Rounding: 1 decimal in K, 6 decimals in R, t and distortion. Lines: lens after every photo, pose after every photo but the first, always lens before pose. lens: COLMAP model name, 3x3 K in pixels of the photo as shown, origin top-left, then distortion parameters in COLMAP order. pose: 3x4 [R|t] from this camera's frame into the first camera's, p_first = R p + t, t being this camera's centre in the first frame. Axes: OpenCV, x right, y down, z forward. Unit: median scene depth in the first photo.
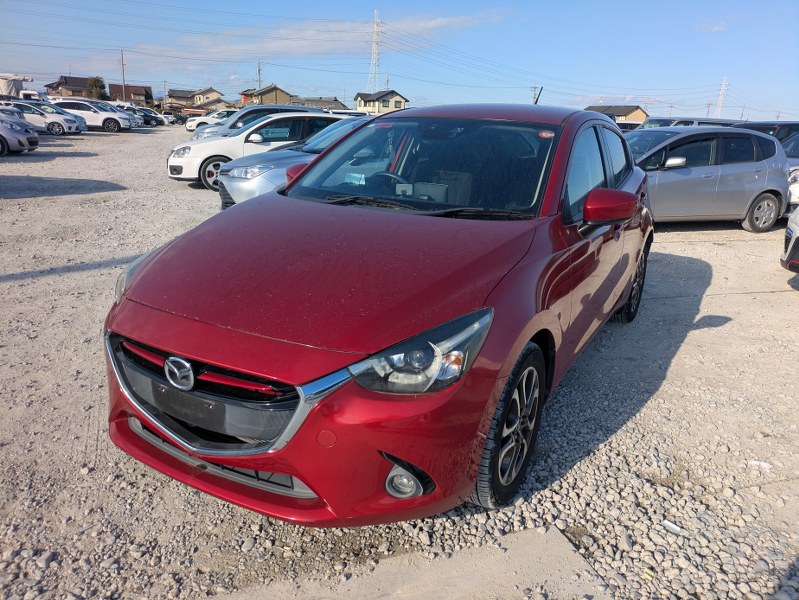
lens RADIAL K [[696.3, 0, 399.5], [0, 696.3, 300.0], [0, 0, 1]] dist [0.007119, -0.059708]
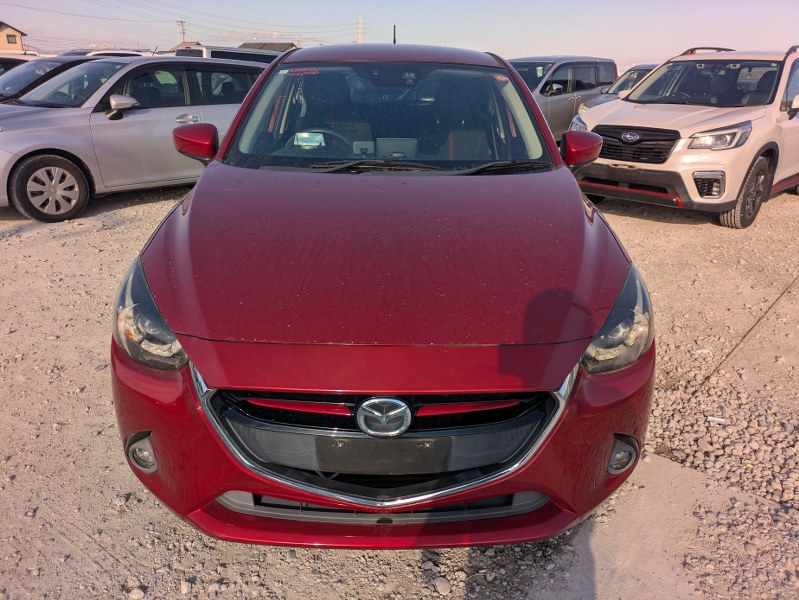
lens RADIAL K [[696.3, 0, 399.5], [0, 696.3, 300.0], [0, 0, 1]] dist [0.007119, -0.059708]
pose [[0.822544, -0.204998, 0.530468, -0.514708], [0.154377, 0.978234, 0.138659, -0.094985], [-0.547347, -0.032162, 0.836288, 0.261280]]
